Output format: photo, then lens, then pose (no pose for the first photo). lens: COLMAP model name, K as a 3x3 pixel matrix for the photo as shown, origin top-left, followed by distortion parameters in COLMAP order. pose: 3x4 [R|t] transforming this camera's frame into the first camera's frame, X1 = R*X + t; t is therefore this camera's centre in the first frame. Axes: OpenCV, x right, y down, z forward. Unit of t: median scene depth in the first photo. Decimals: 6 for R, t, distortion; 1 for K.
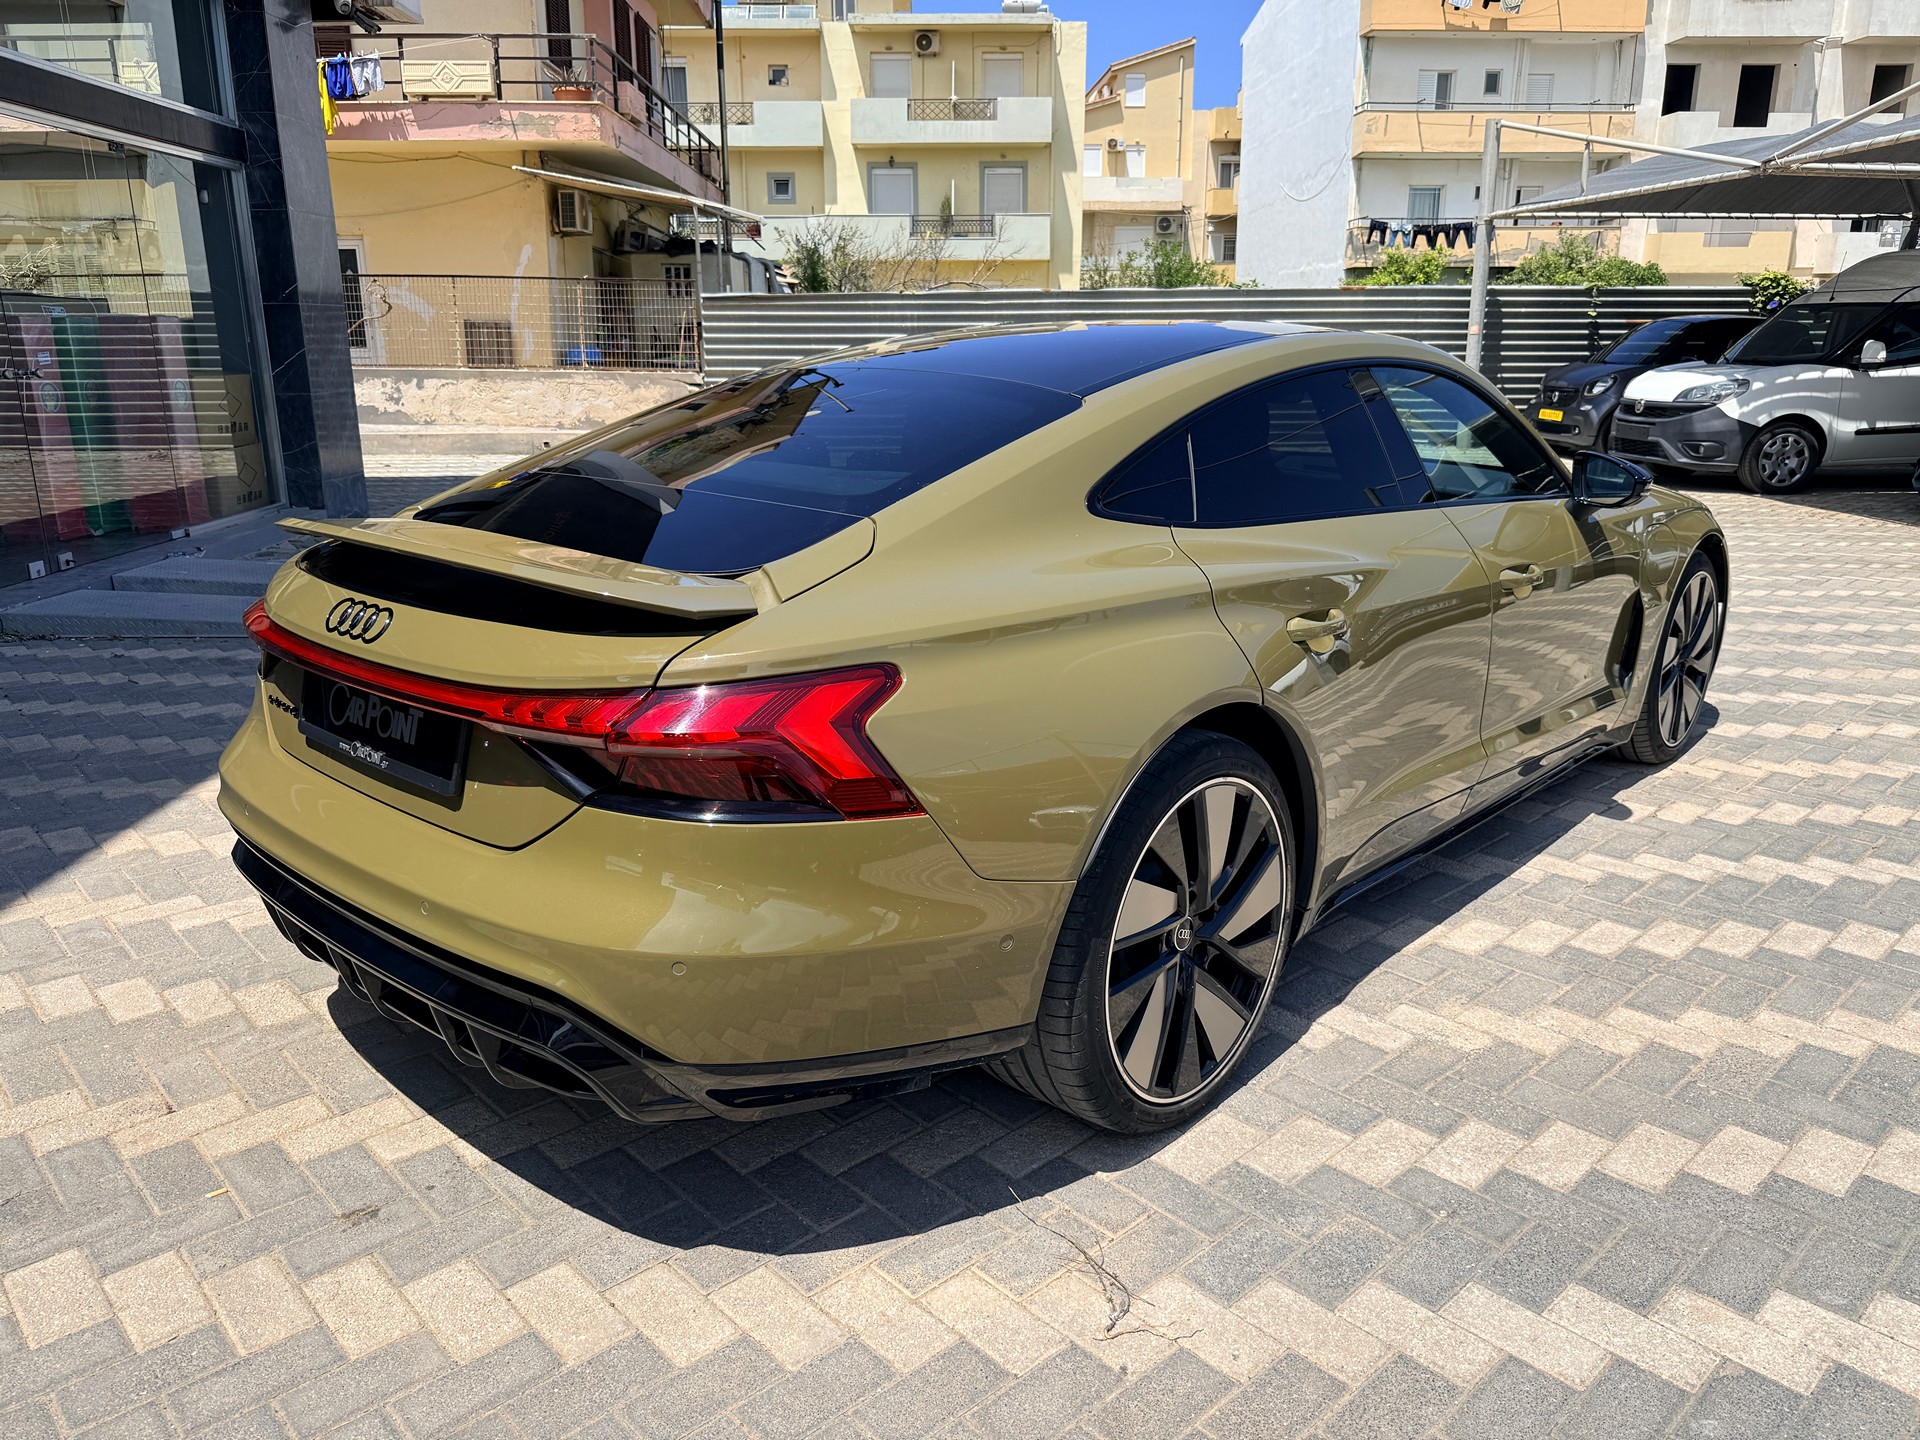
lens RADIAL K [[1375.6, 0, 972.1], [0, 1375.6, 745.3], [0, 0, 1]] dist [0.032827, -0.057302]
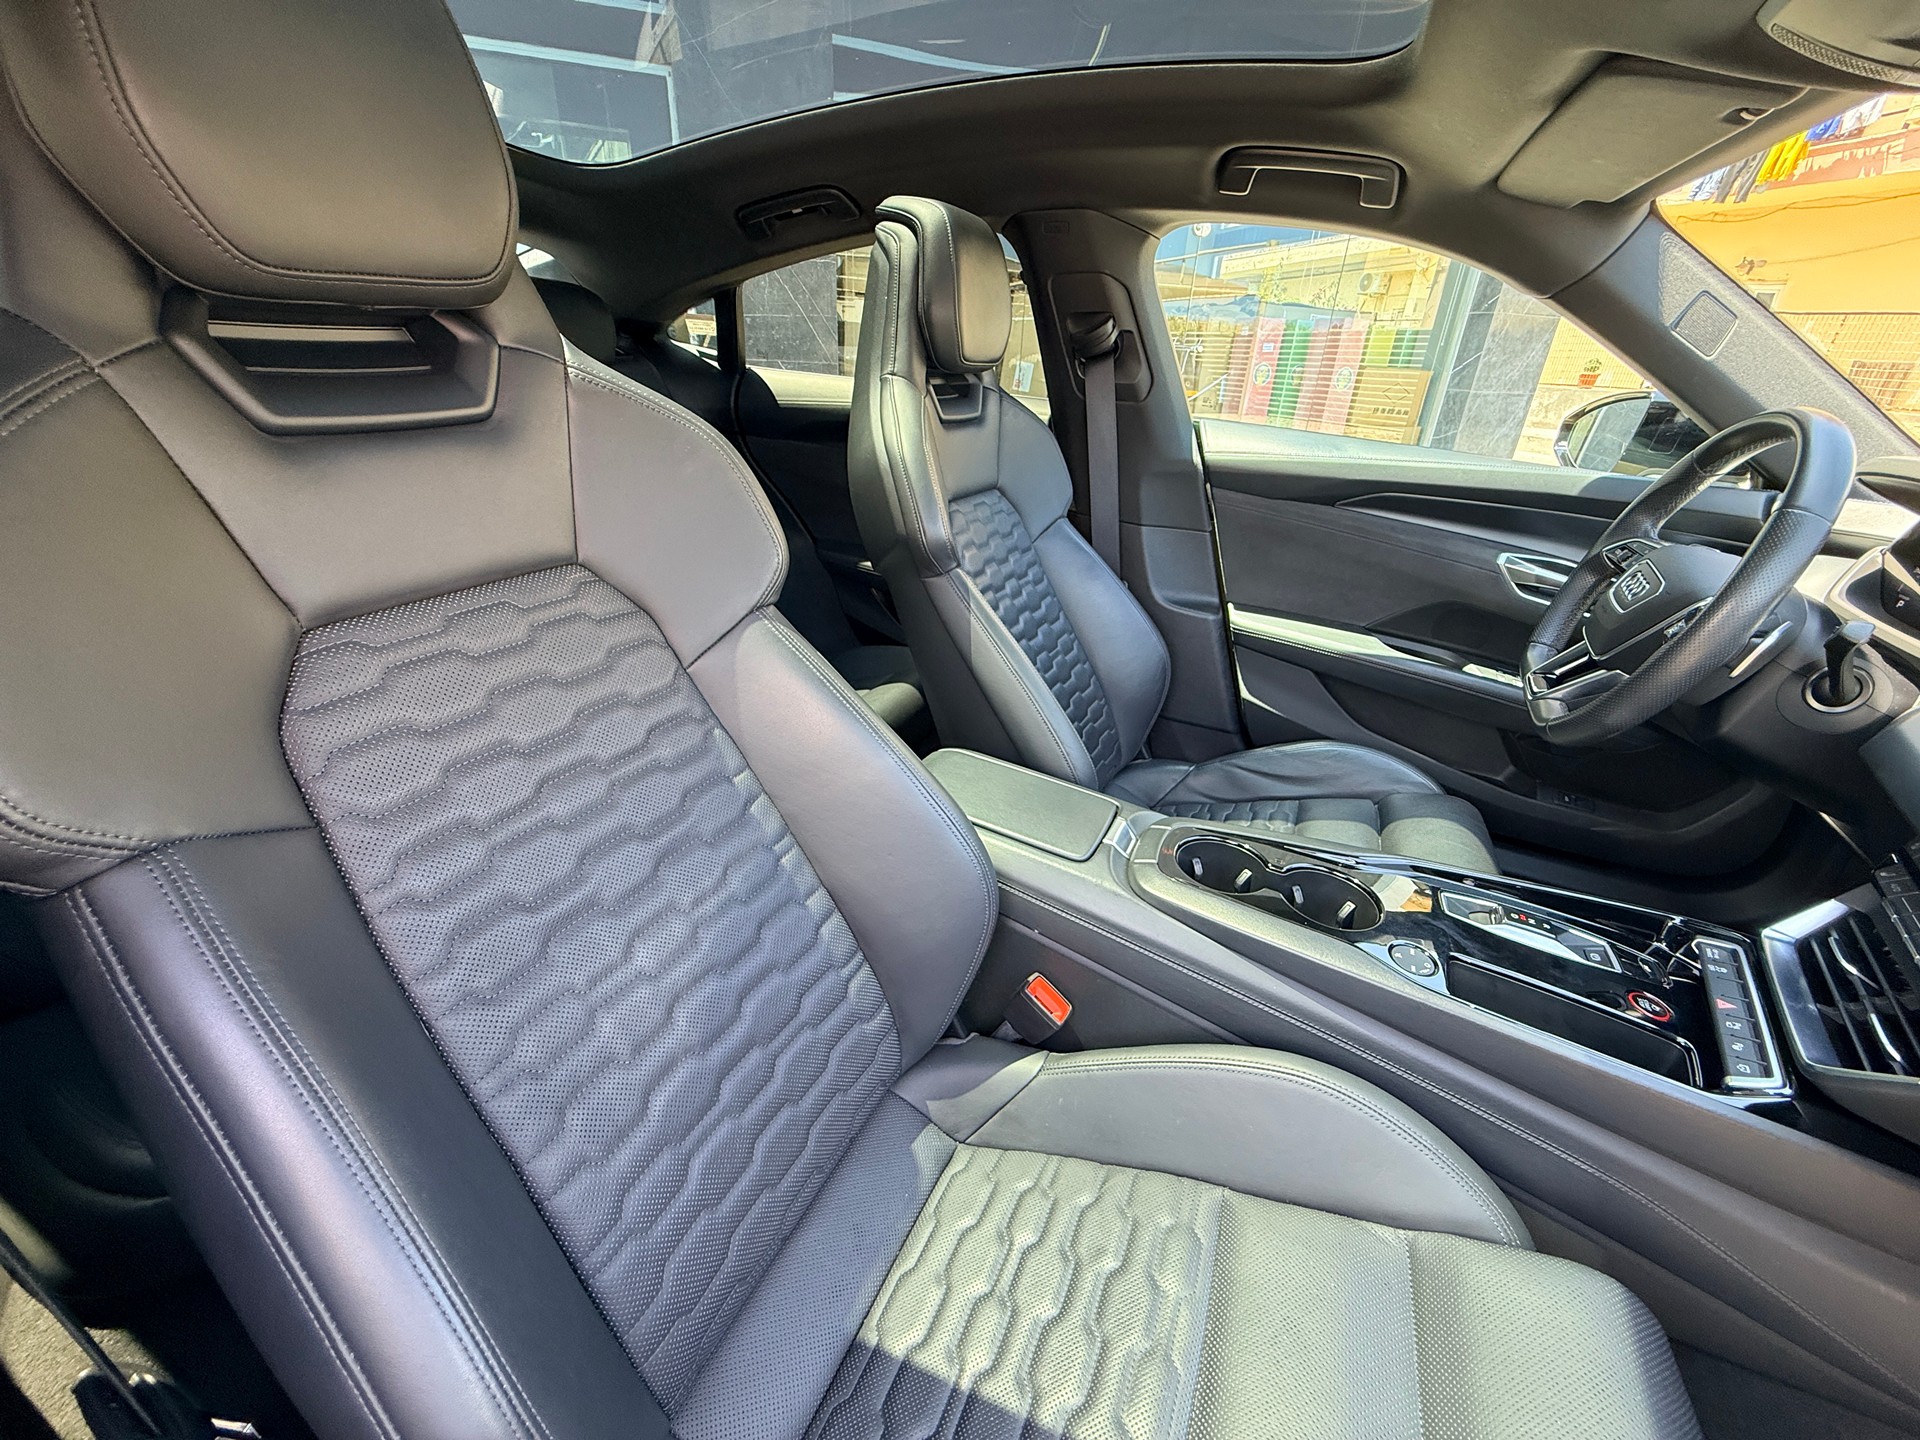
lens RADIAL K [[759.0, 0, 954.5], [0, 759.0, 730.3], [0, 0, 1]] dist [-0.001746, -0.000210]
pose [[0.265052, 0.438271, -0.858875, 0.076748], [-0.312758, 0.881651, 0.353375, -0.048949], [0.912102, 0.174958, 0.370757, 0.228666]]
